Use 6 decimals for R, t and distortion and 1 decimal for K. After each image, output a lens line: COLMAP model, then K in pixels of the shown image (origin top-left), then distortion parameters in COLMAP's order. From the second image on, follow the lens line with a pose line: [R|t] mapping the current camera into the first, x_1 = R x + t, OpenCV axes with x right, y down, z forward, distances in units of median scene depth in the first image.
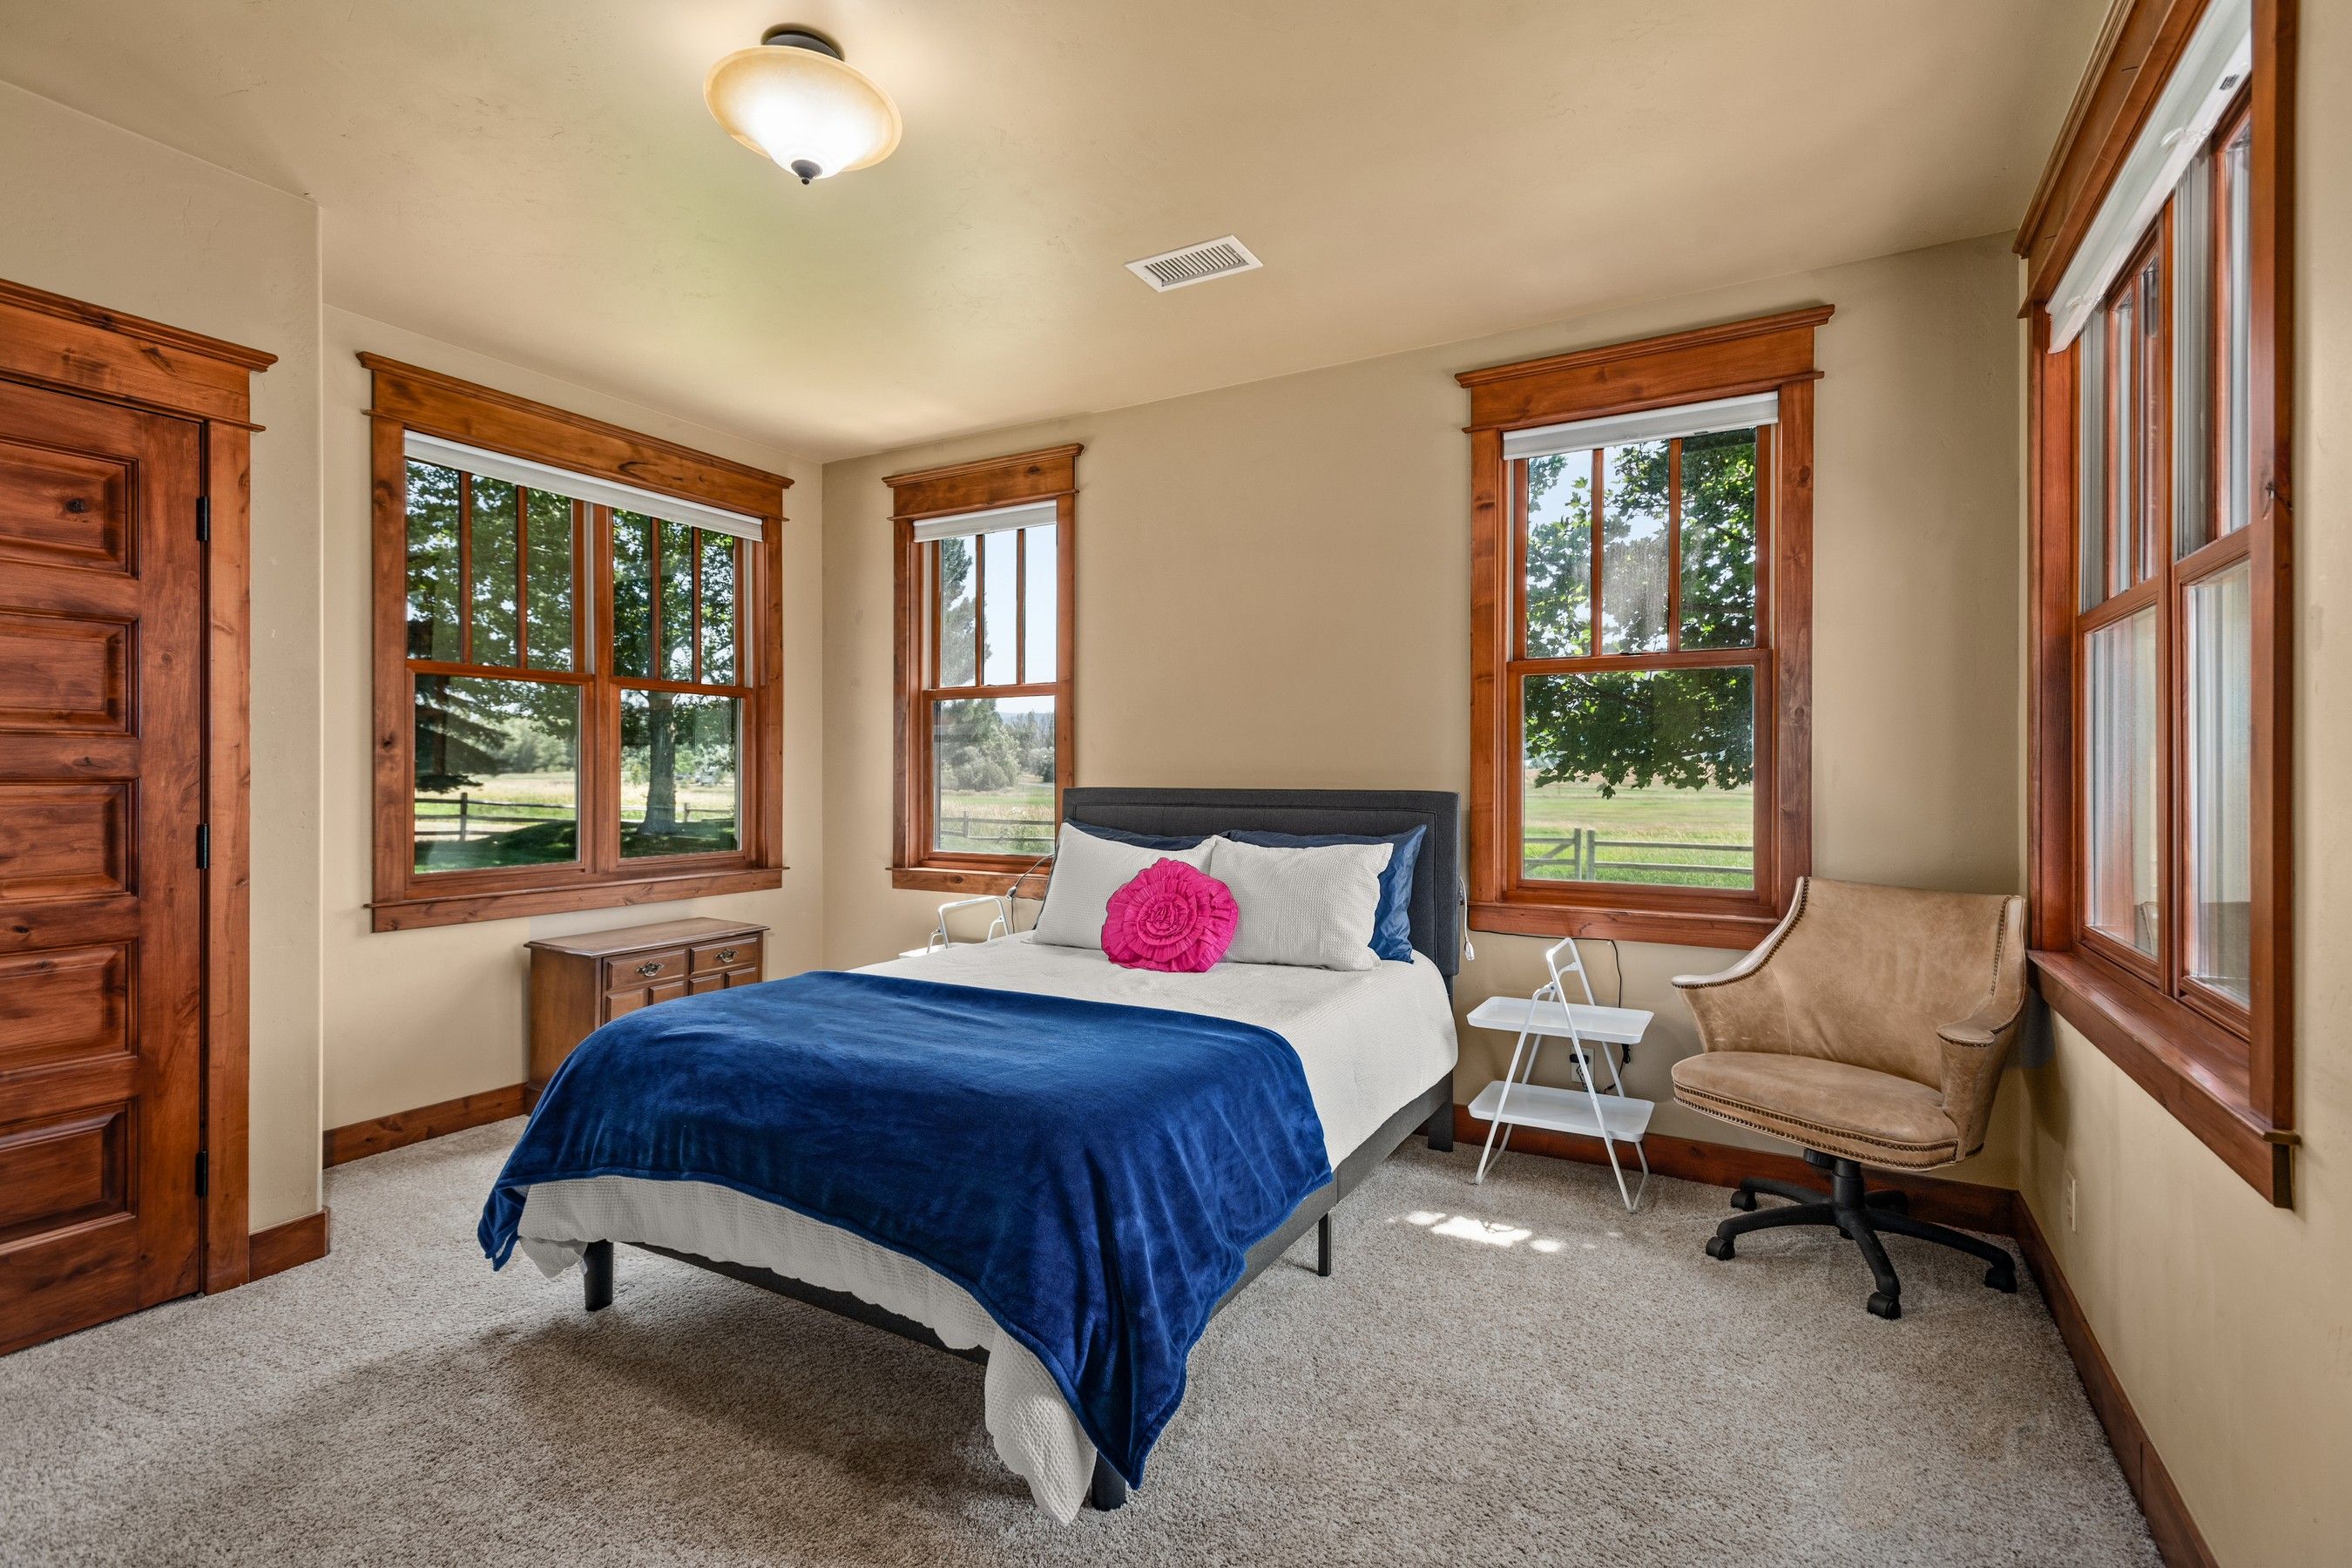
lens RADIAL K [[1093.2, 0, 1172.2], [0, 1093.2, 779.1], [0, 0, 1]] dist [0.021422, -0.000810]
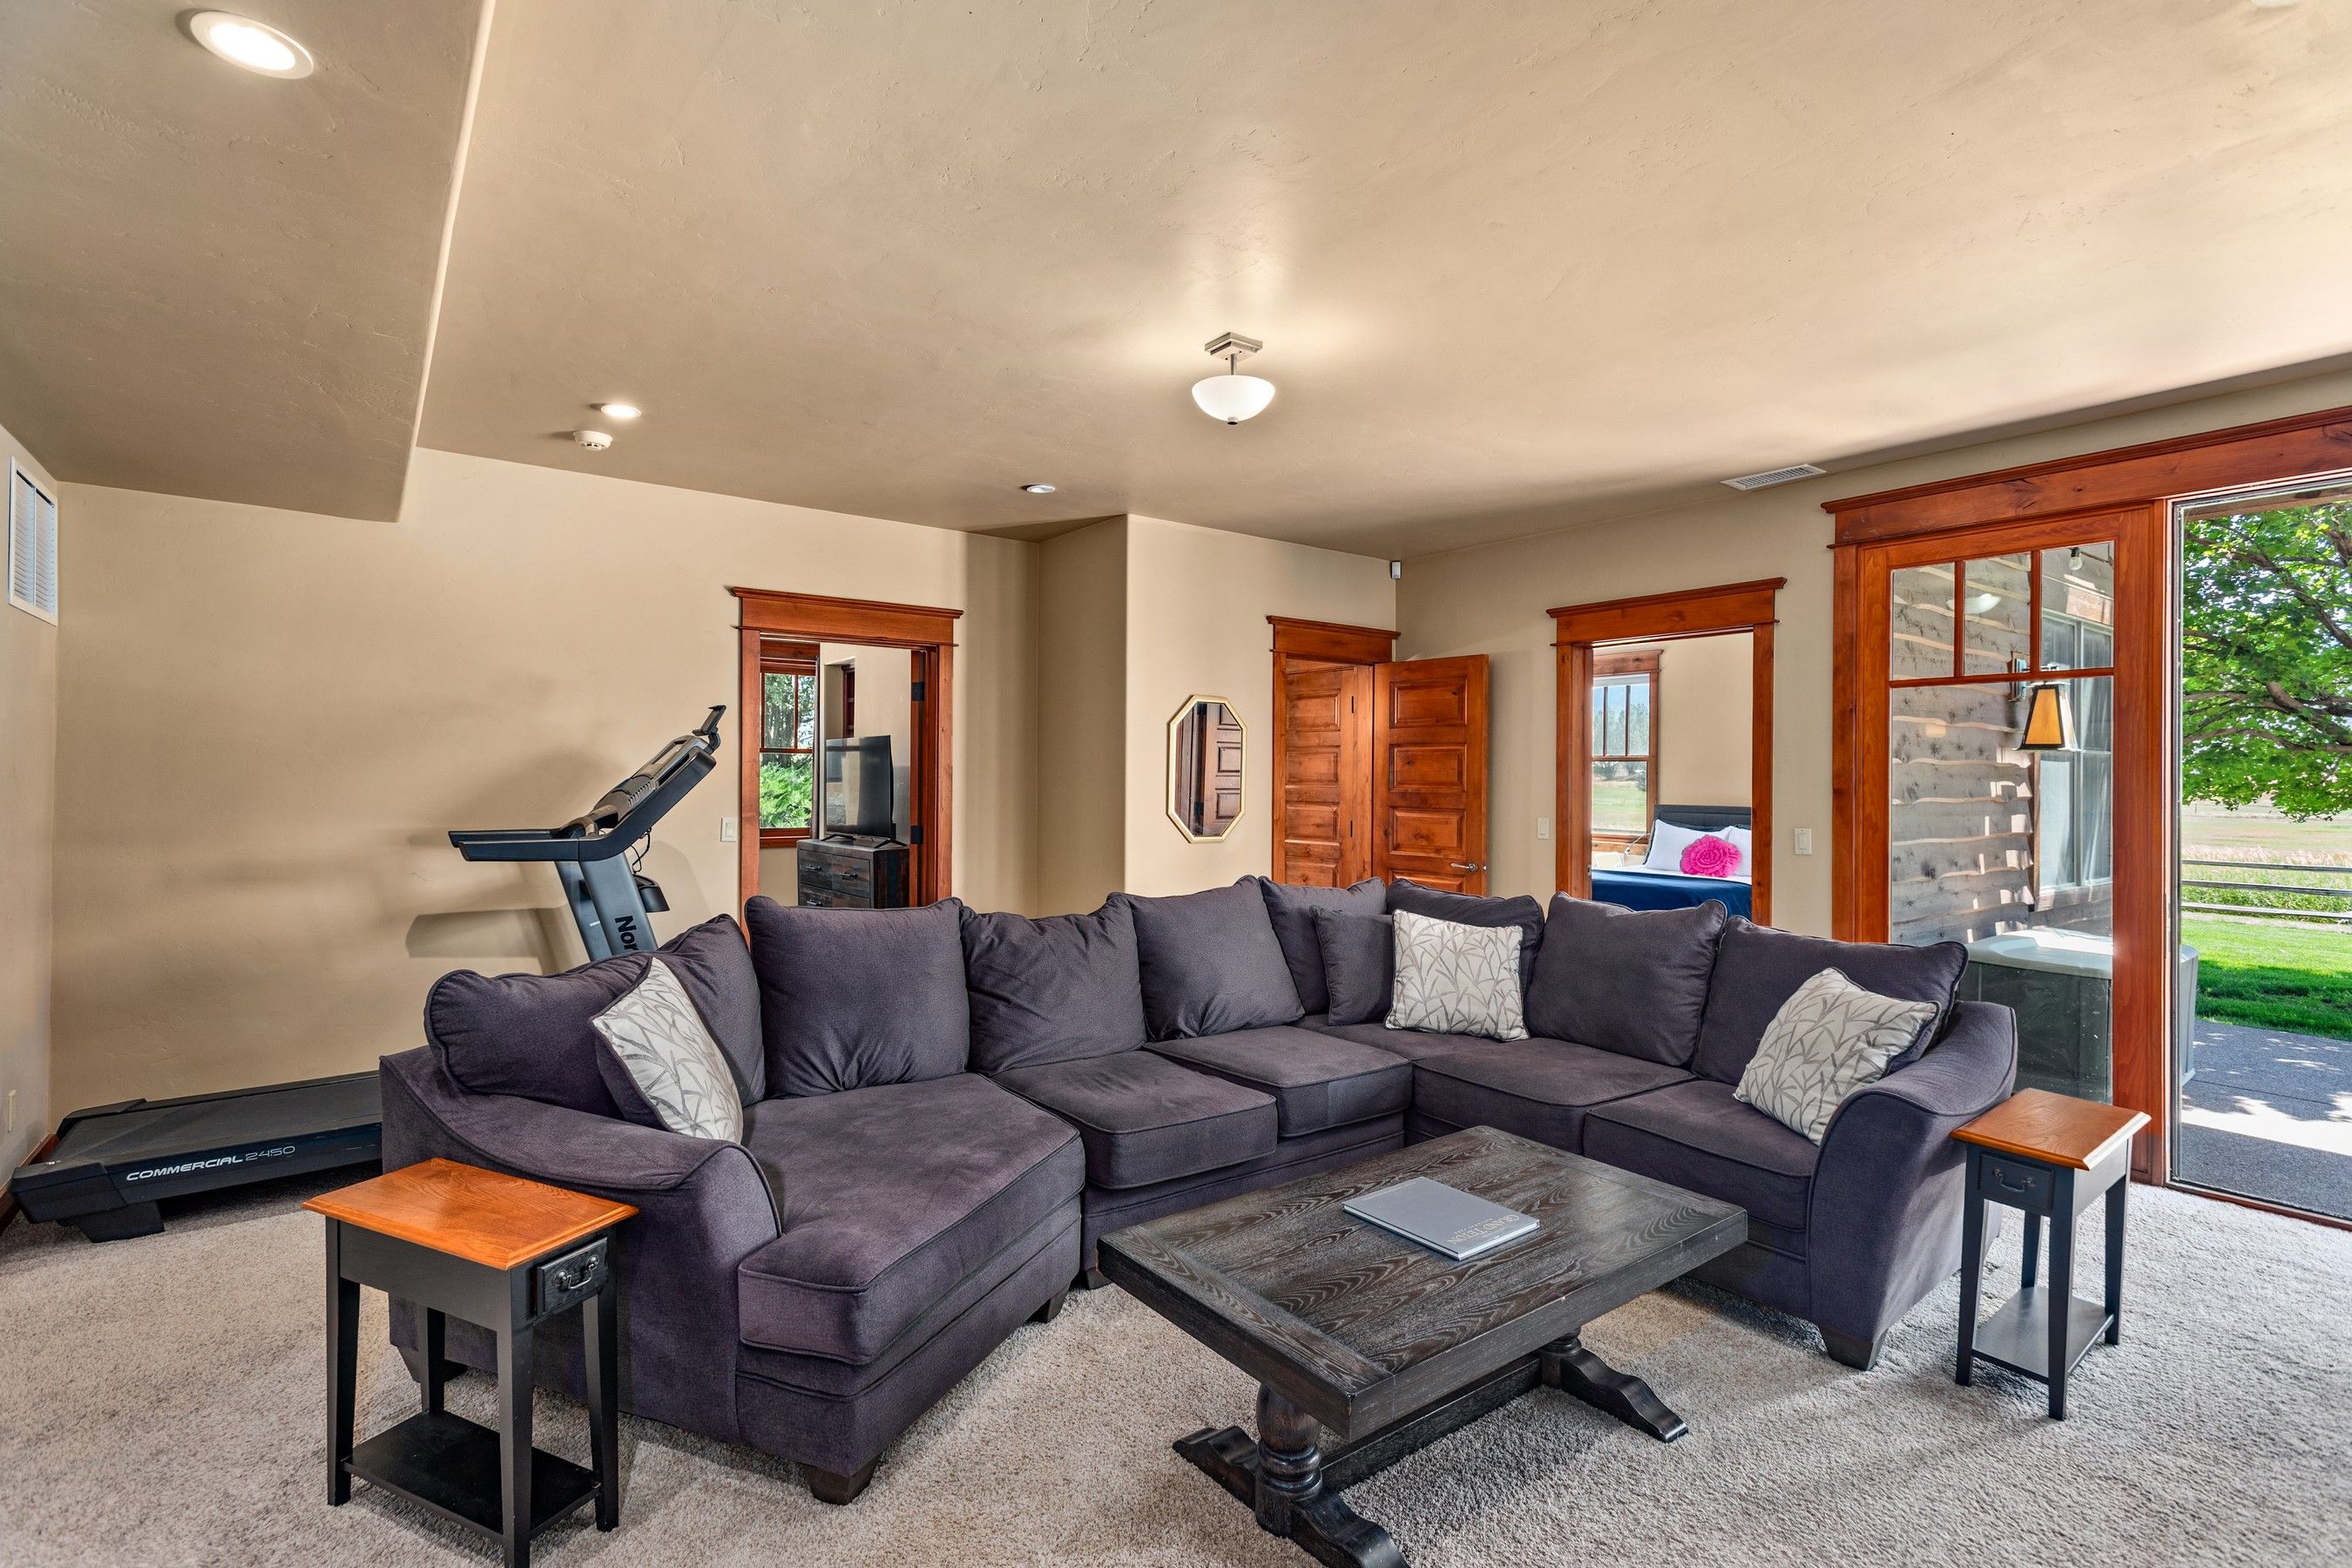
lens RADIAL K [[1093.2, 0, 1172.2], [0, 1093.2, 779.1], [0, 0, 1]] dist [0.021422, -0.000810]
pose [[0.915534, 0.005181, -0.402208, -0.097847], [-0.005715, 0.999984, -0.000128, -0.037738], [0.402200, 0.002415, 0.915549, -1.458980]]
